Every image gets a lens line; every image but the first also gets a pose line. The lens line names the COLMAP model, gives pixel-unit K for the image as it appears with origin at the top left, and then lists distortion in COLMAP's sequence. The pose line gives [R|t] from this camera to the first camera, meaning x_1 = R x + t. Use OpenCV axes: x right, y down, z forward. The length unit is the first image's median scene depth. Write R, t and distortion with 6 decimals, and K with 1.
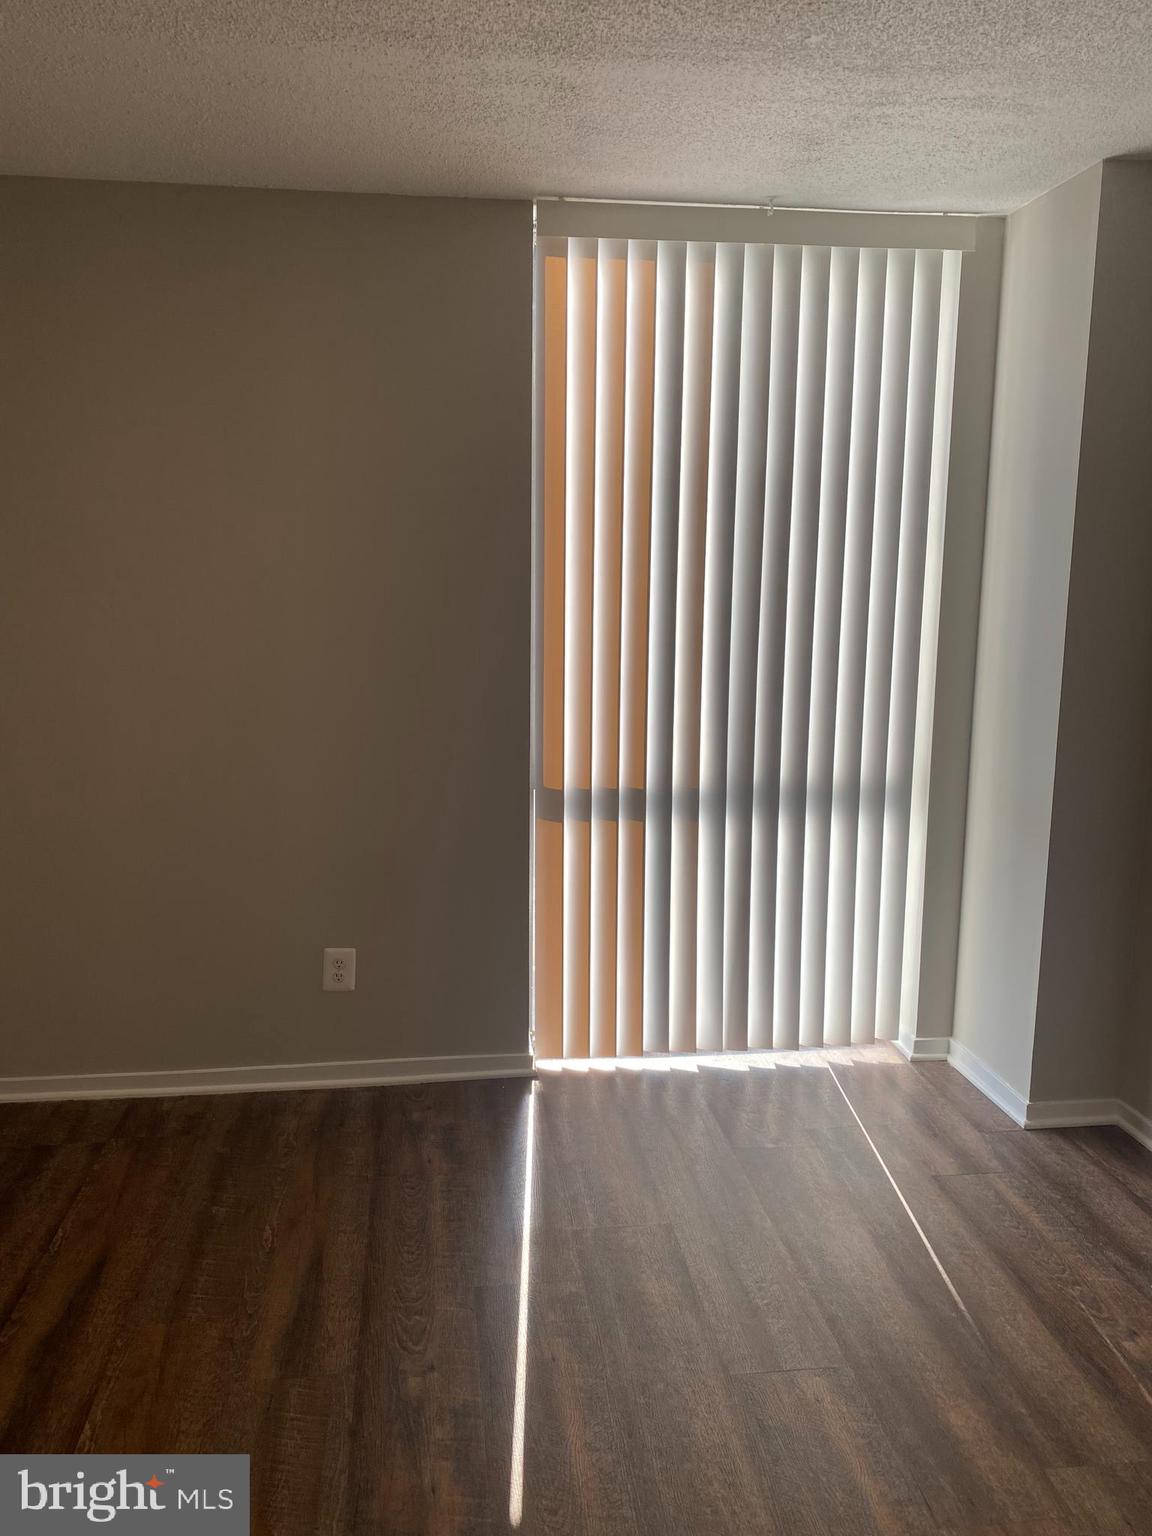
lens RADIAL K [[1166.8, 0, 584.0], [0, 1166.8, 776.2], [0, 0, 1]] dist [0.030717, -0.026344]
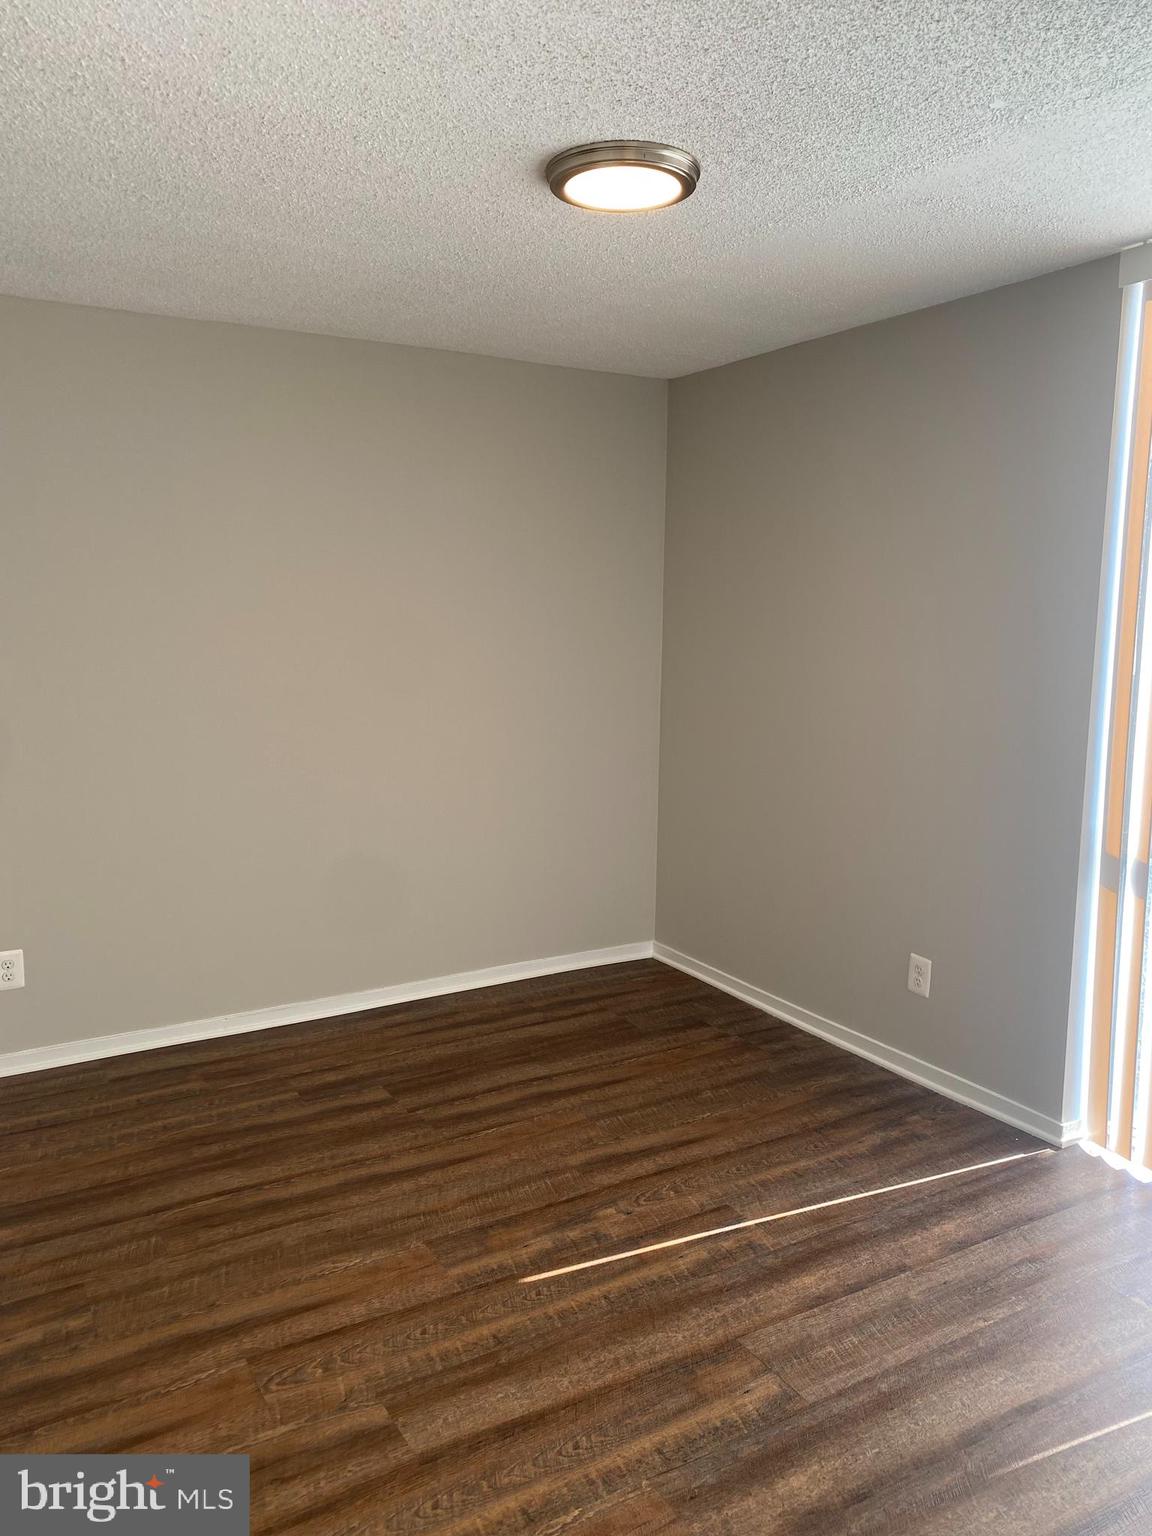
lens RADIAL K [[1166.8, 0, 585.8], [0, 1166.8, 773.9], [0, 0, 1]] dist [0.030717, -0.026344]
pose [[0.410257, 0.130769, -0.902546, 0.697881], [-0.159173, 0.984743, 0.070326, -0.057527], [0.897972, 0.114809, 0.424813, 0.223987]]
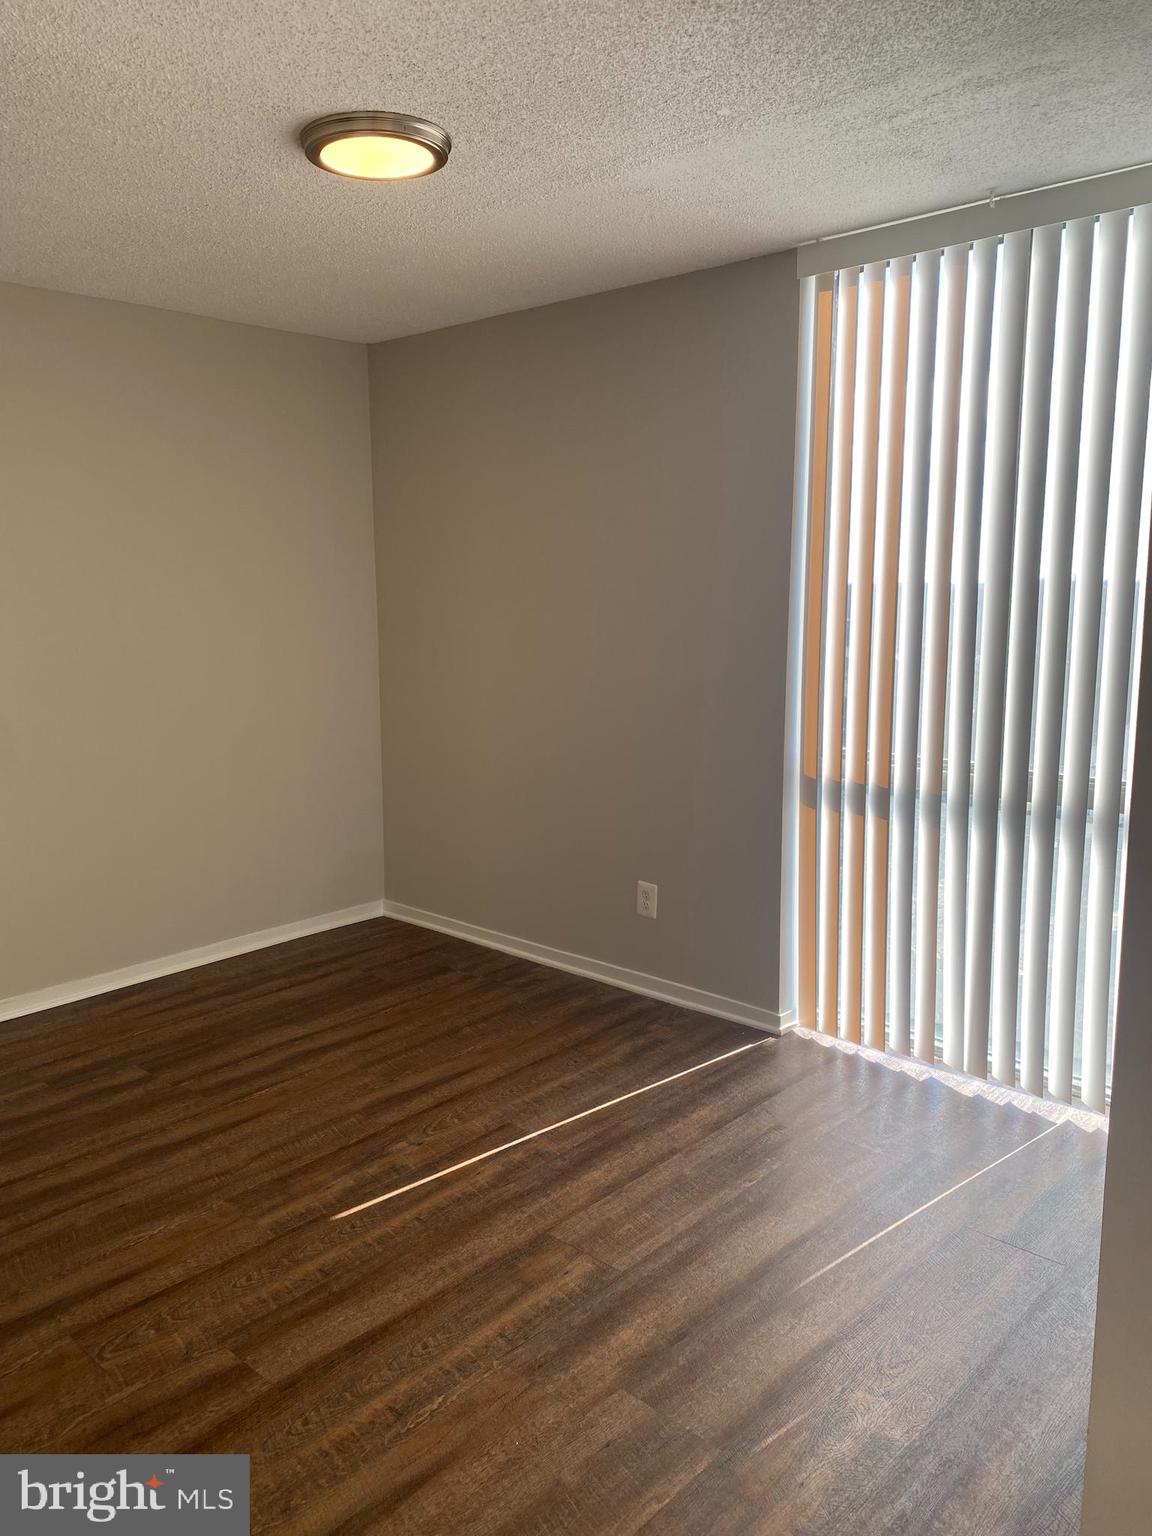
lens RADIAL K [[1166.8, 0, 566.1], [0, 1166.8, 767.4], [0, 0, 1]] dist [0.030717, -0.026344]
pose [[0.648575, 0.113766, -0.752601, 0.695585], [-0.115134, 0.992053, 0.050742, -0.028592], [0.752393, 0.053740, 0.656519, 0.122913]]
